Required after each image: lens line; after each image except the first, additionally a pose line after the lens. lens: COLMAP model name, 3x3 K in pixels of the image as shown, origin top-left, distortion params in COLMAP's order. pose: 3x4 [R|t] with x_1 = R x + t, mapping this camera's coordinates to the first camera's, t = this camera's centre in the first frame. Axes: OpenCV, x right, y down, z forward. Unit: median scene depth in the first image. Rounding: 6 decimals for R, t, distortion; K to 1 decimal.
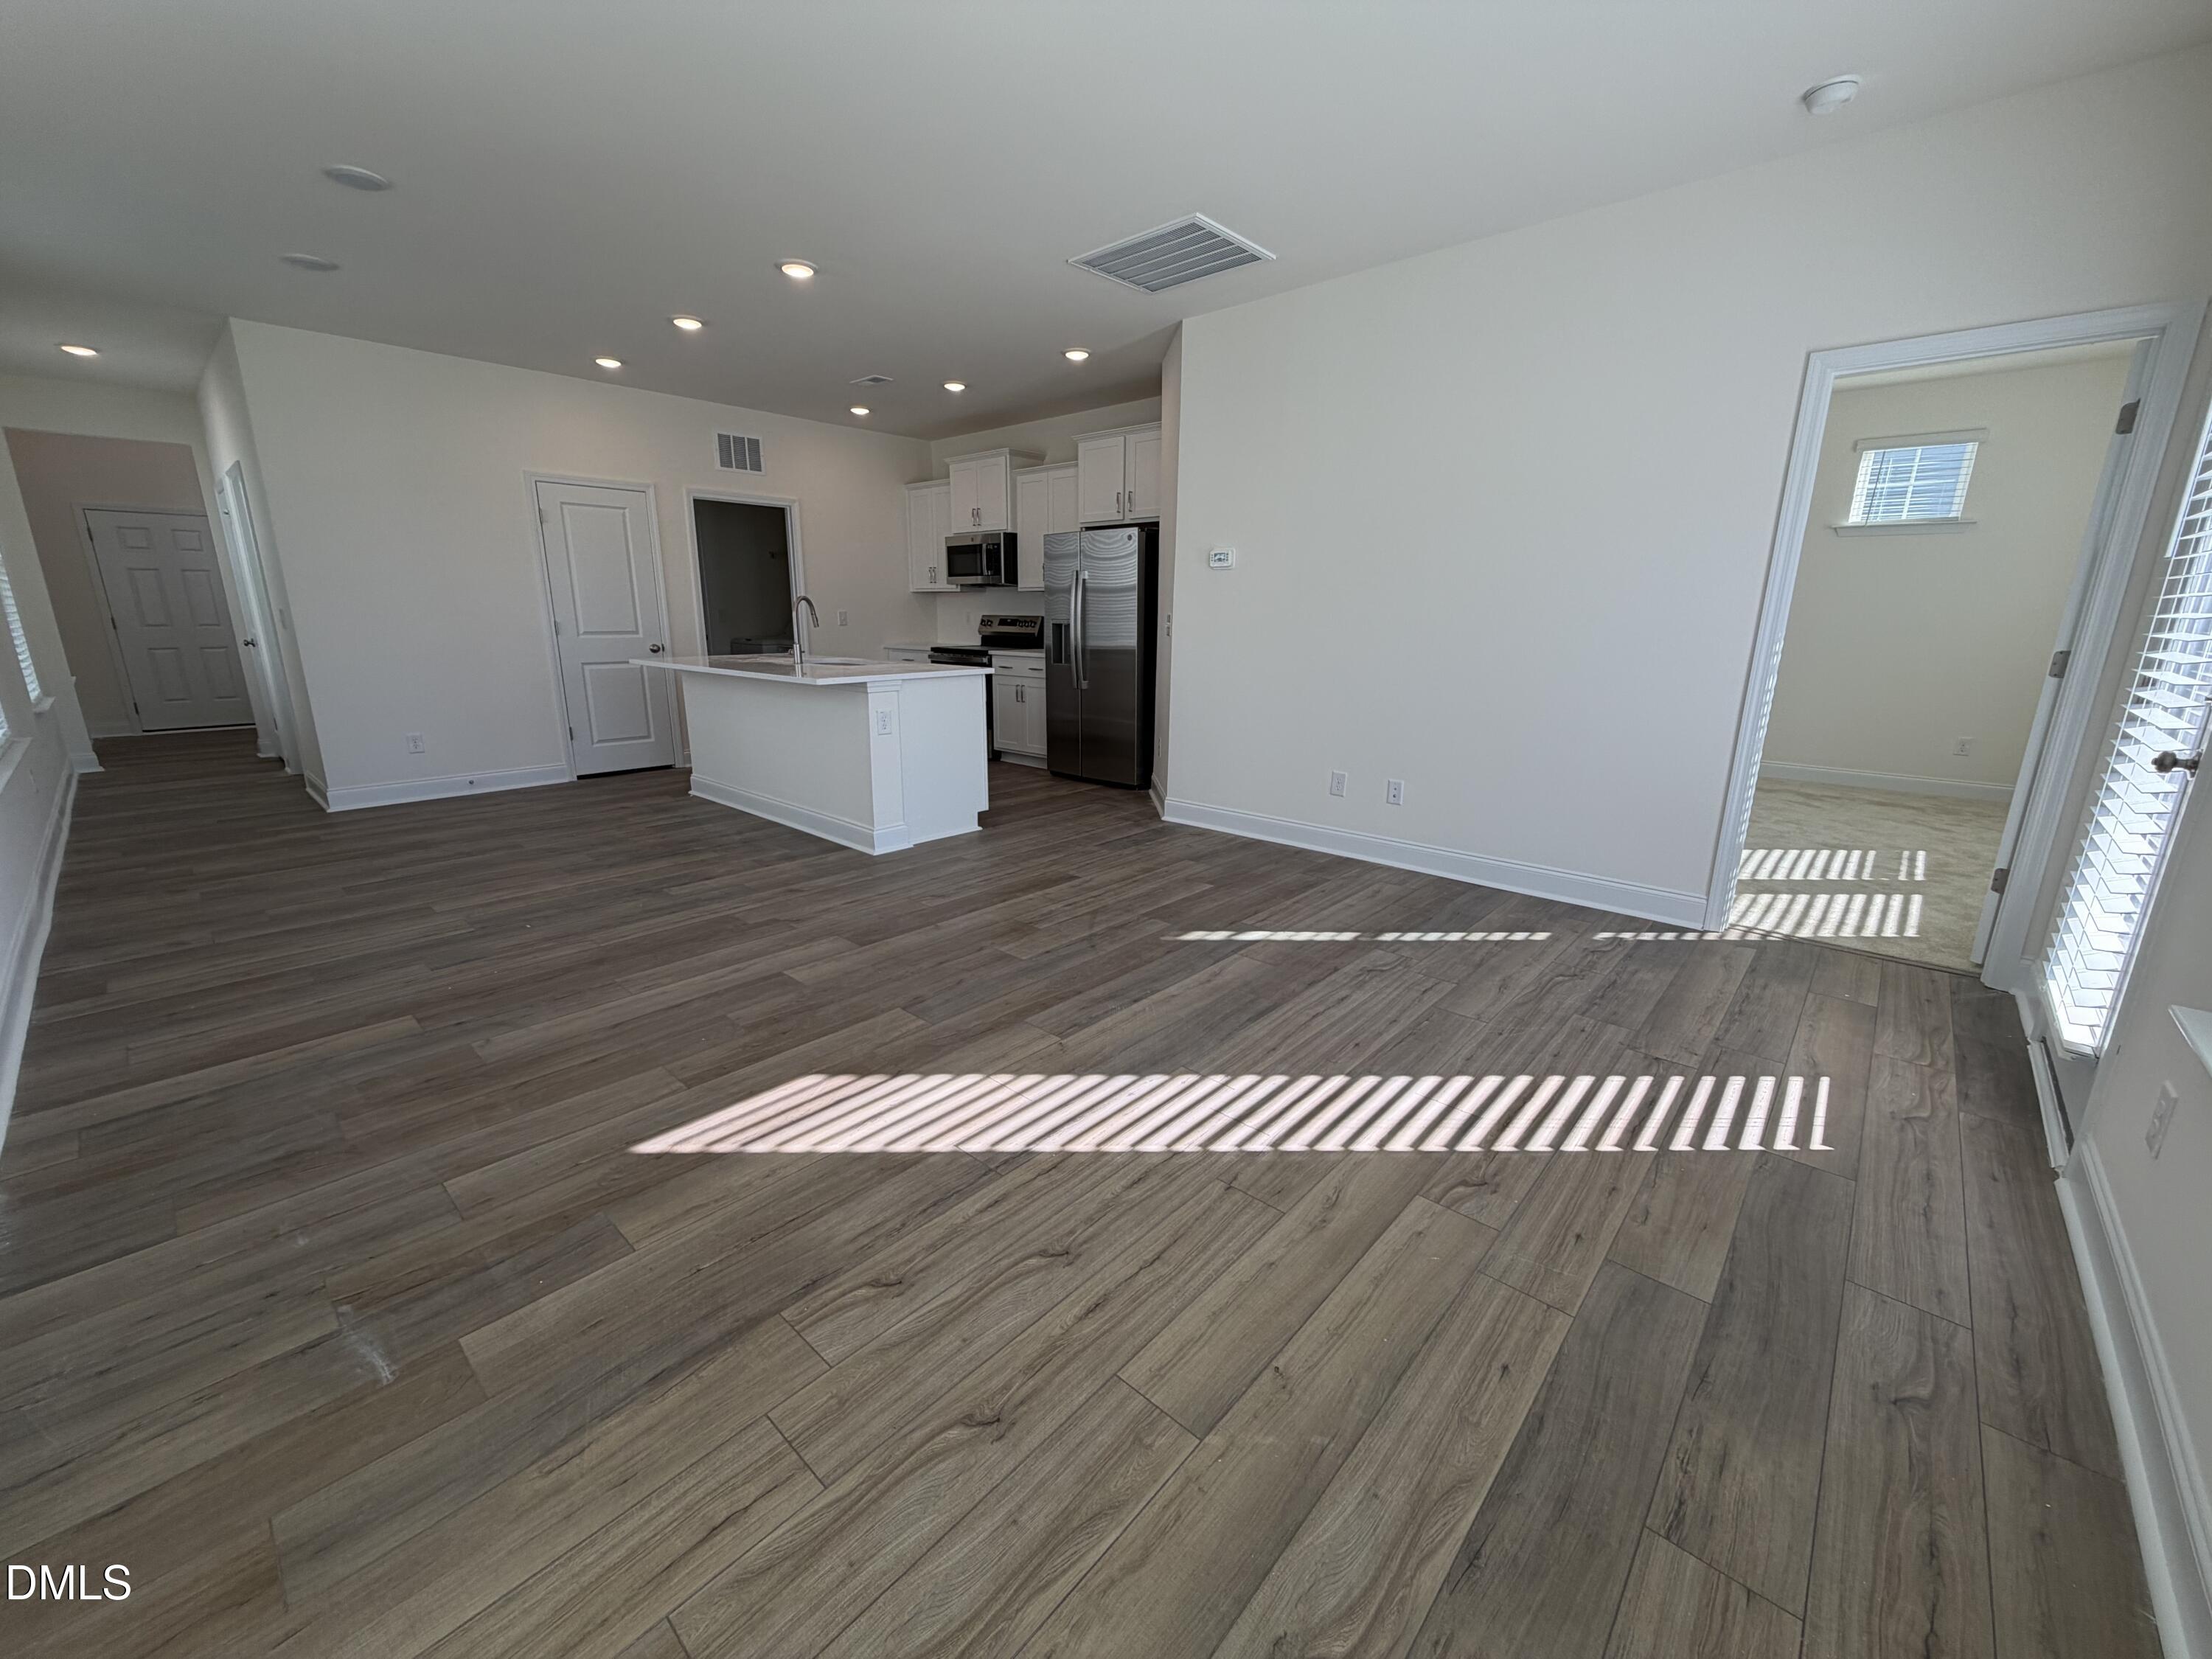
lens RADIAL K [[879.8, 0, 1099.1], [0, 879.8, 825.2], [0, 0, 1]] dist [0.000688, 0.000081]
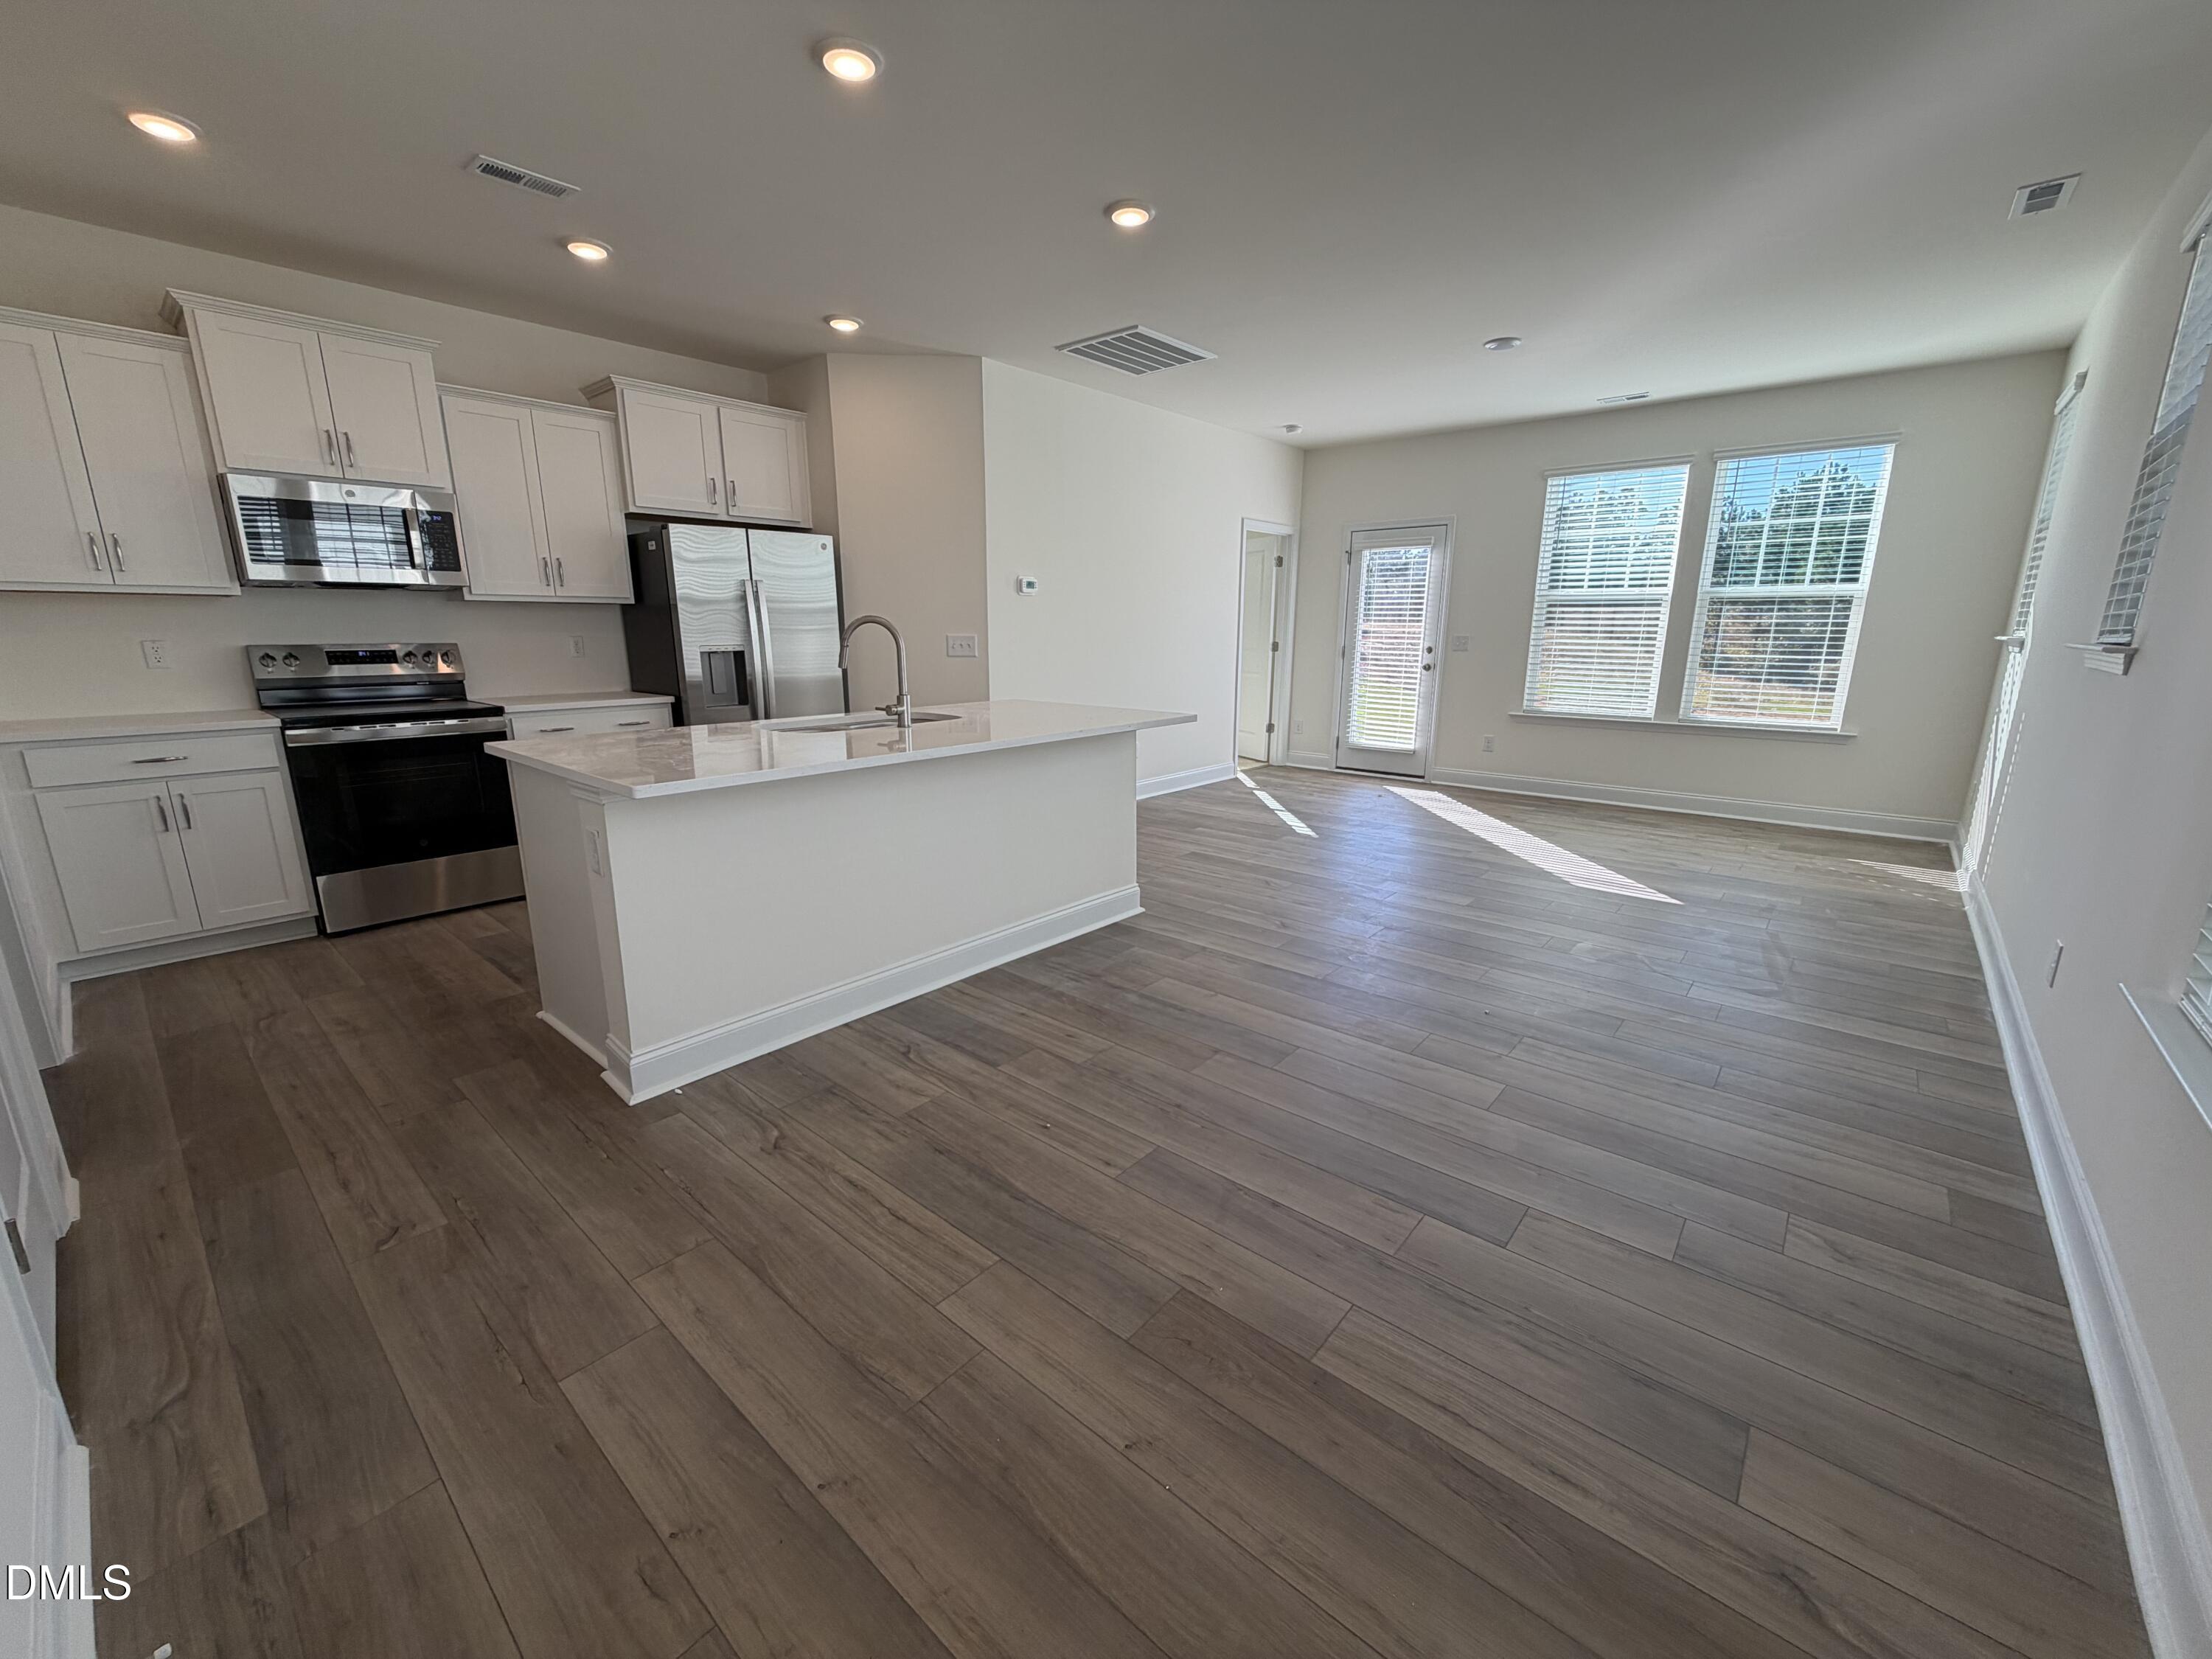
lens RADIAL K [[879.8, 0, 1101.9], [0, 879.8, 835.0], [0, 0, 1]] dist [0.000688, 0.000081]
pose [[-0.028022, -0.237993, 0.970863, -1.167944], [0.240954, 0.940997, 0.237626, -0.276307], [-0.970132, 0.240592, 0.030976, 1.061770]]
